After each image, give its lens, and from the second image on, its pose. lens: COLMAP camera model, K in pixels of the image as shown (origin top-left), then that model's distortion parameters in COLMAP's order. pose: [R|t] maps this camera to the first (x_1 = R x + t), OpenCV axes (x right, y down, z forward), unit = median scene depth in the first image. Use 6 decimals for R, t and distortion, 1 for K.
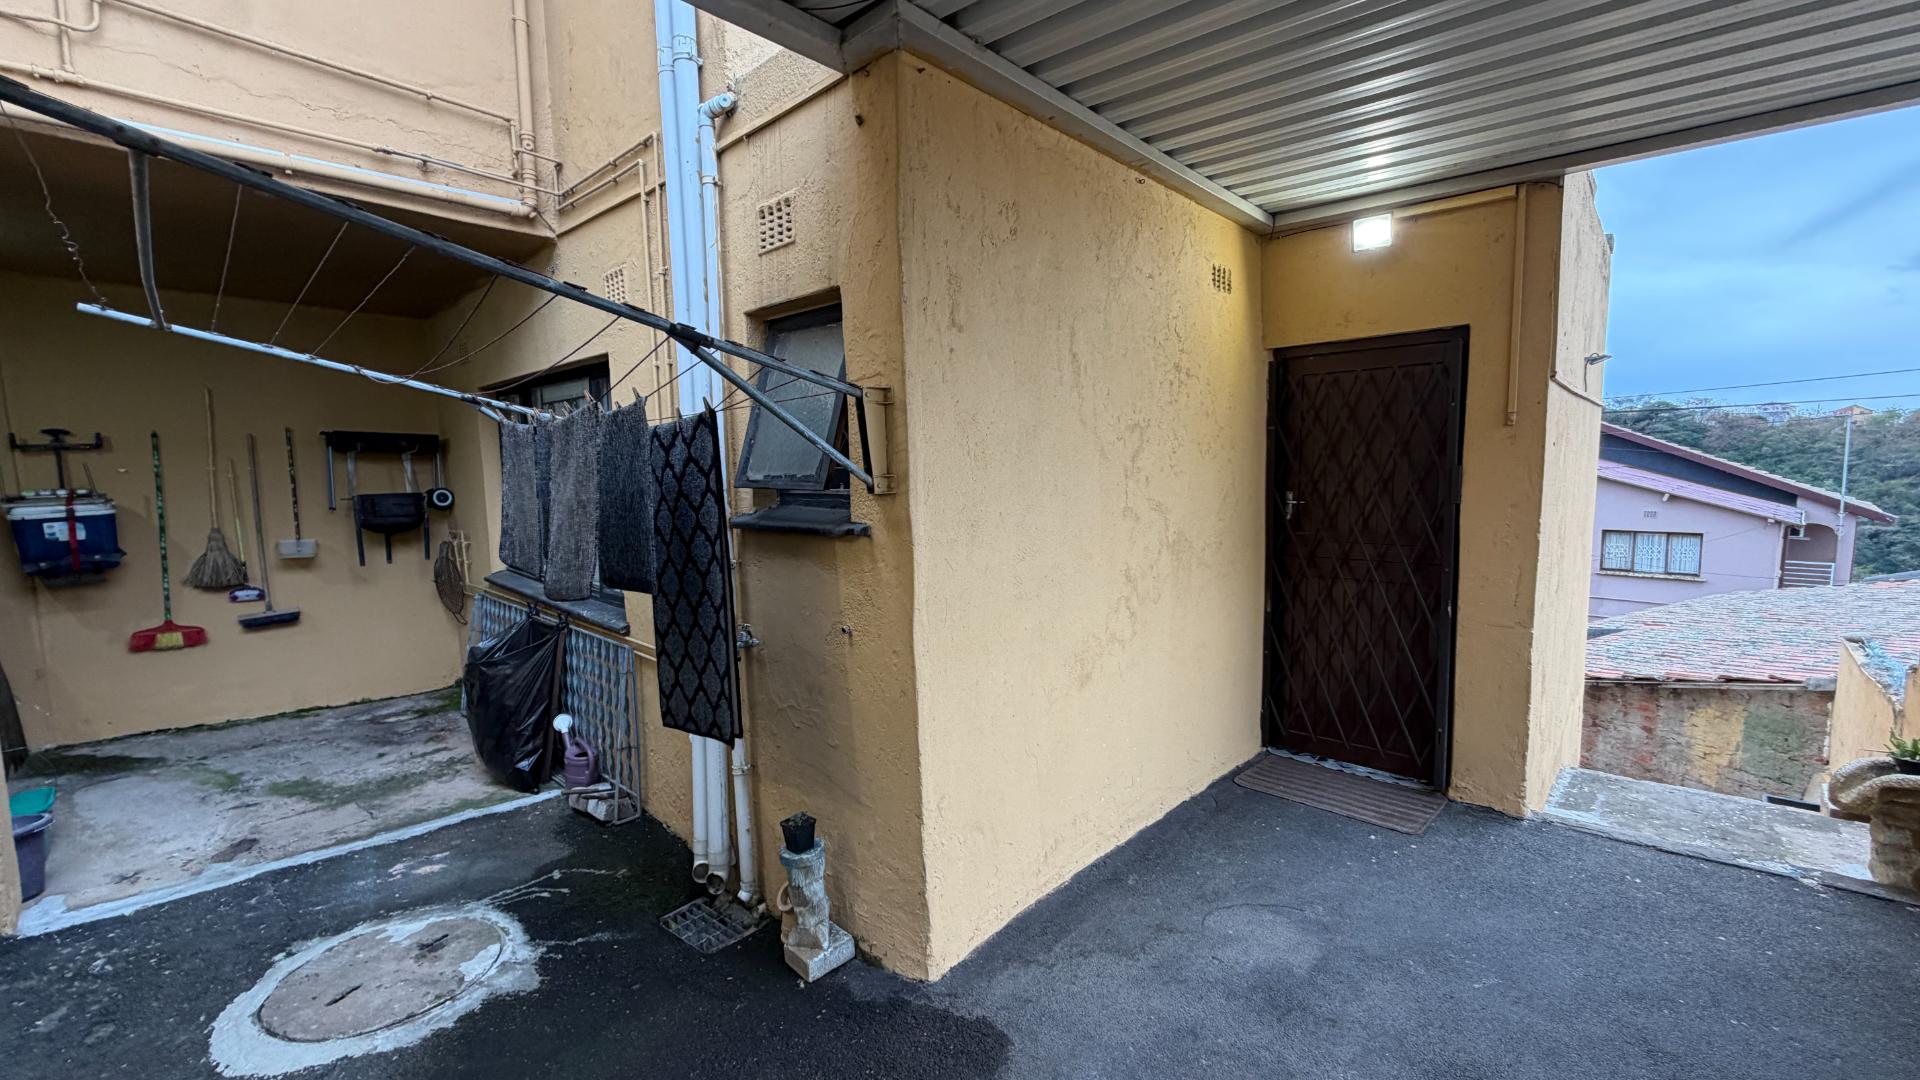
lens RADIAL K [[814.0, 0, 960.0], [0, 814.0, 540.0], [0, 0, 1]] dist [0.000366, 0.000159]
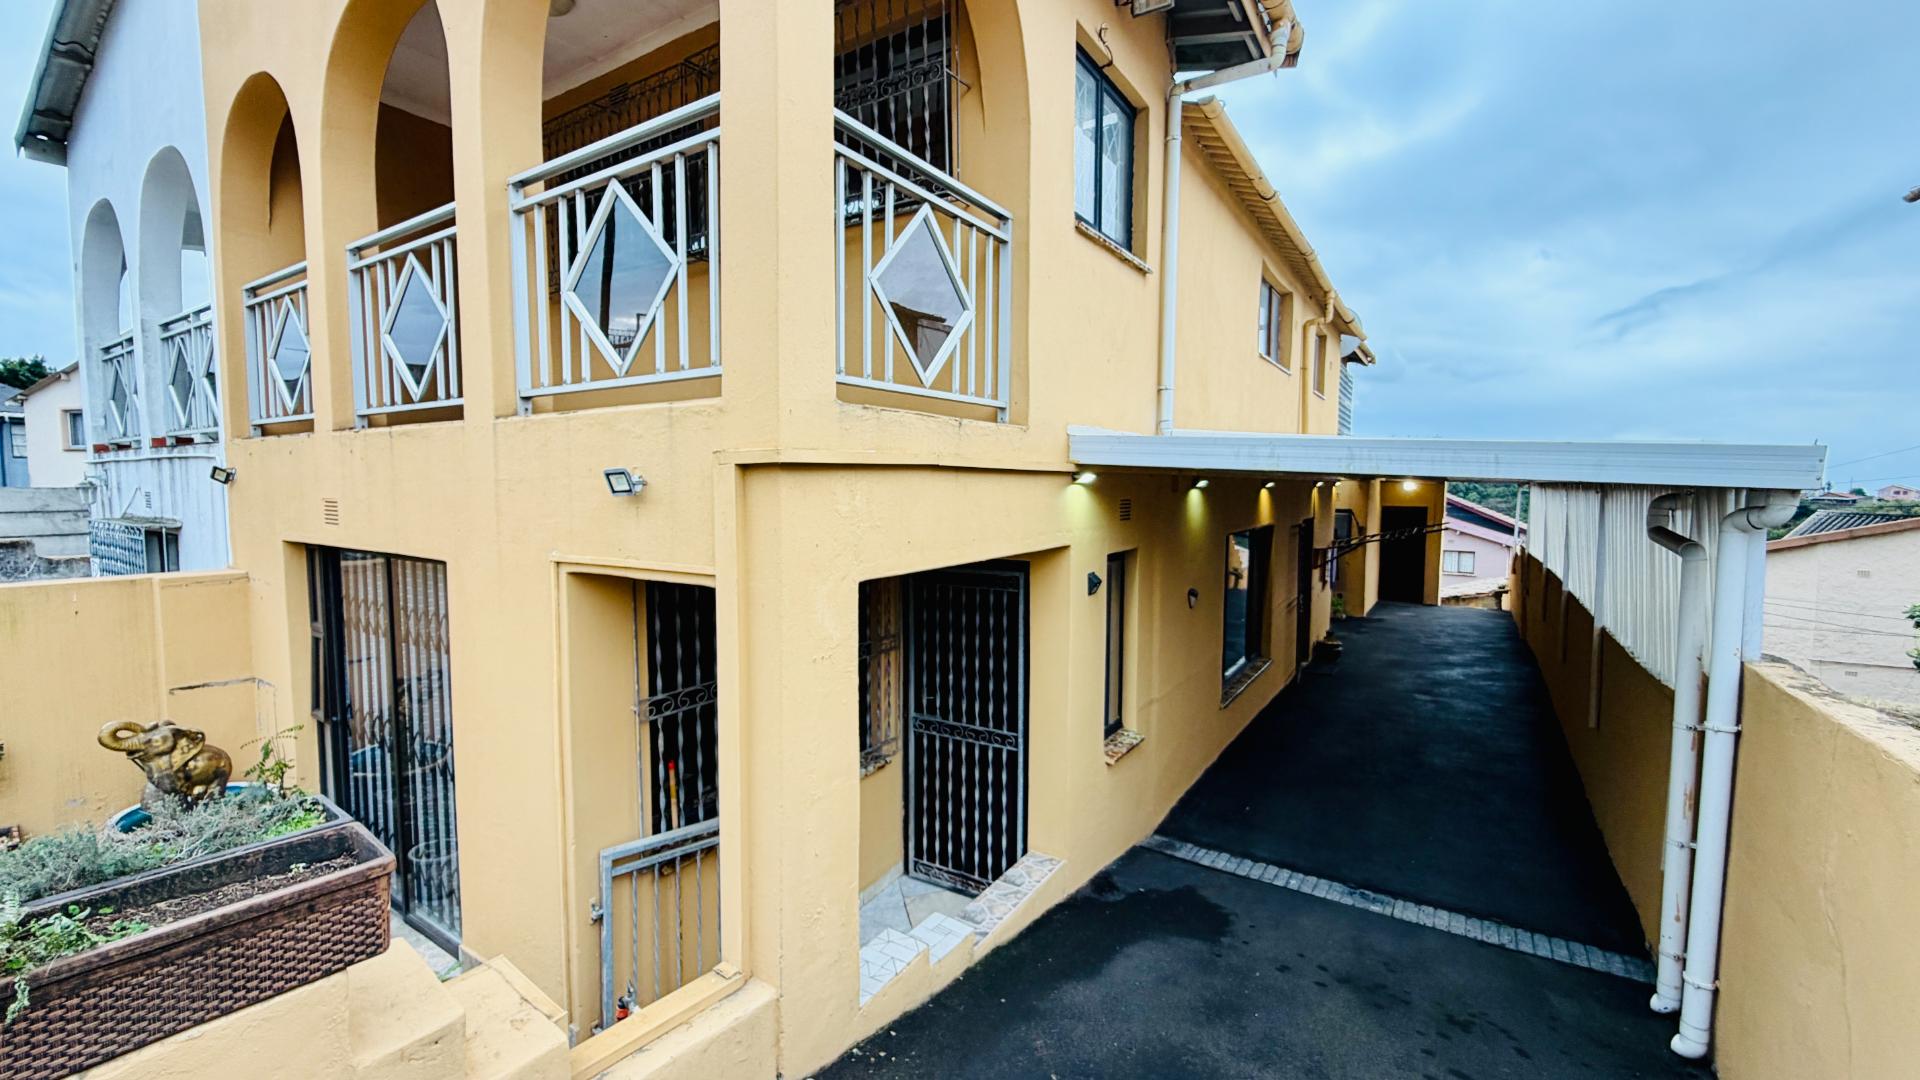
lens RADIAL K [[763.0, 0, 960.0], [0, 763.0, 540.0], [0, 0, 1]] dist [-0.001244, -0.000210]
pose [[0.990031, 0.011111, 0.140408, -1.006813], [-0.008468, 0.999776, -0.019411, 0.019989], [-0.140592, 0.018029, 0.989903, -1.126364]]
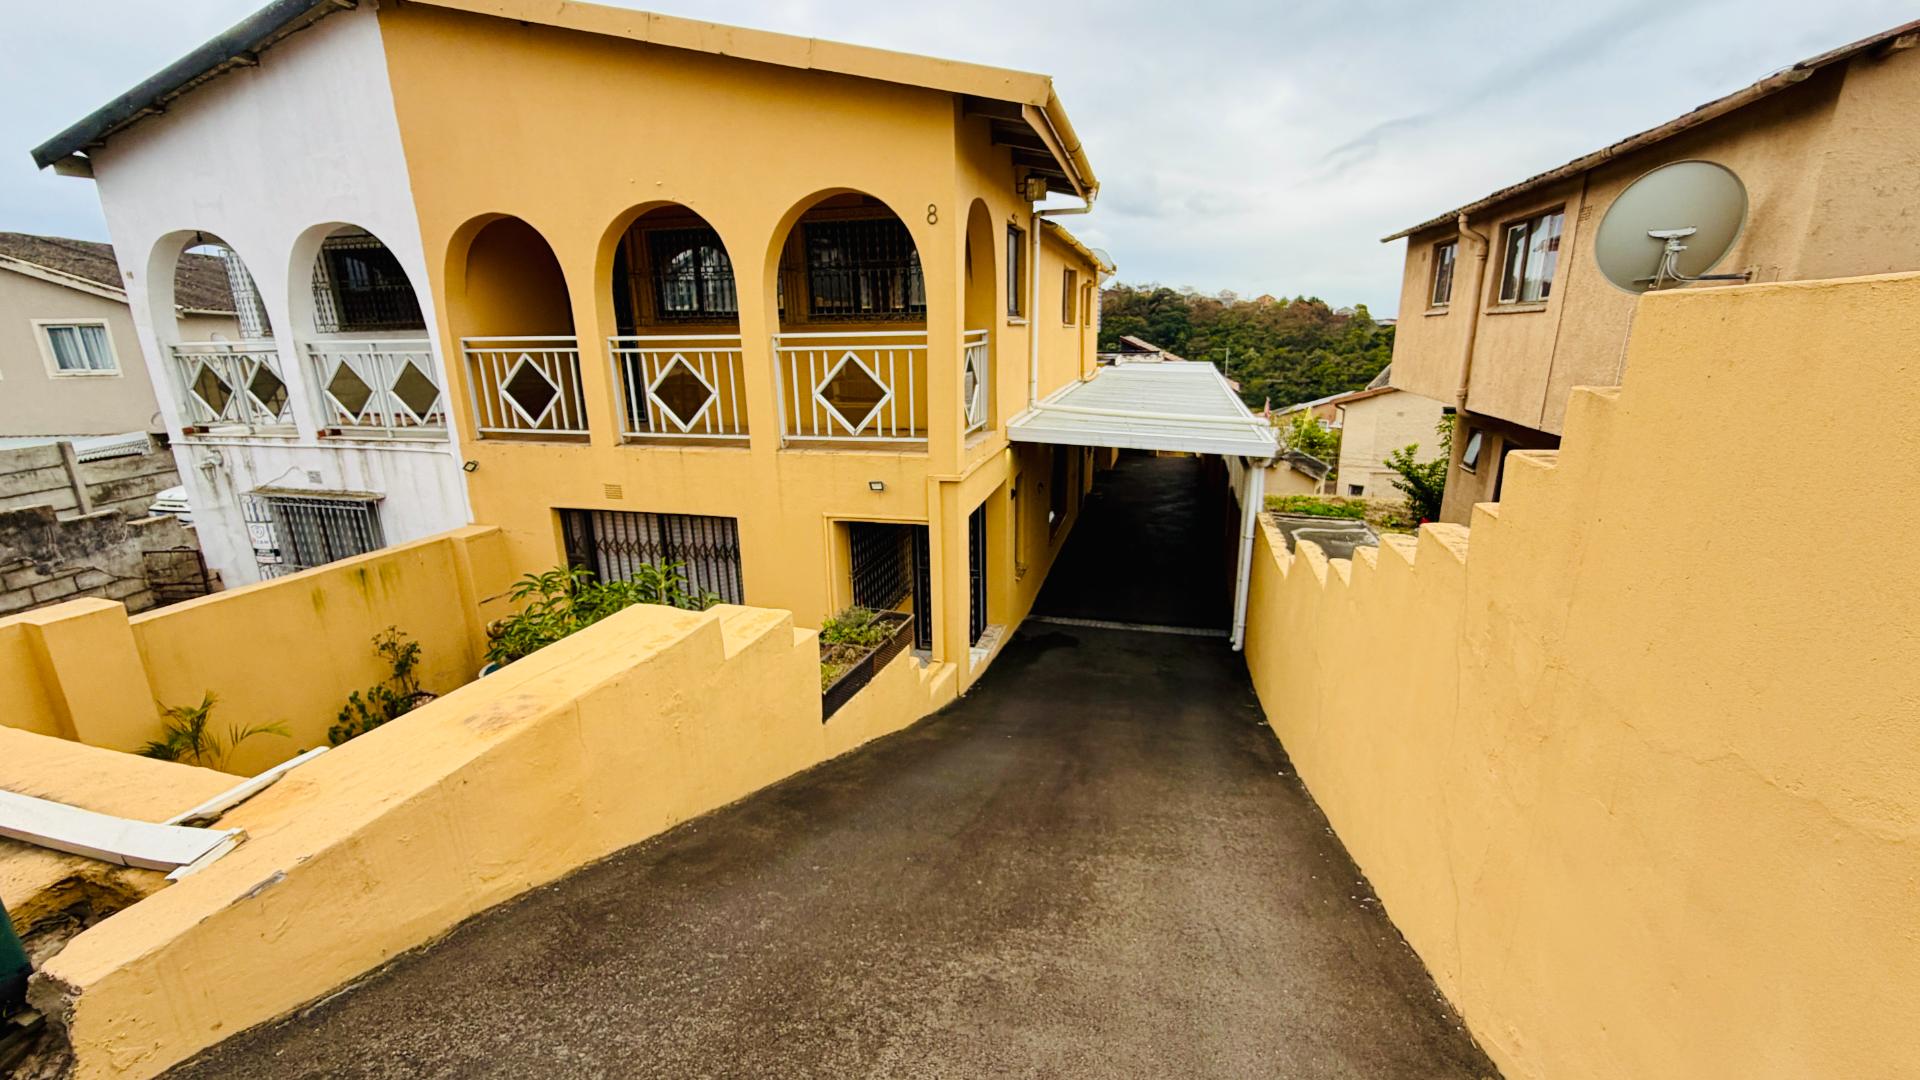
lens RADIAL K [[763.0, 0, 960.0], [0, 763.0, 540.0], [0, 0, 1]] dist [-0.001244, -0.000210]
pose [[0.897573, -0.115211, 0.425545, -1.298952], [0.039390, 0.982347, 0.182874, -0.073372], [-0.439102, -0.147381, 0.886267, -1.460420]]
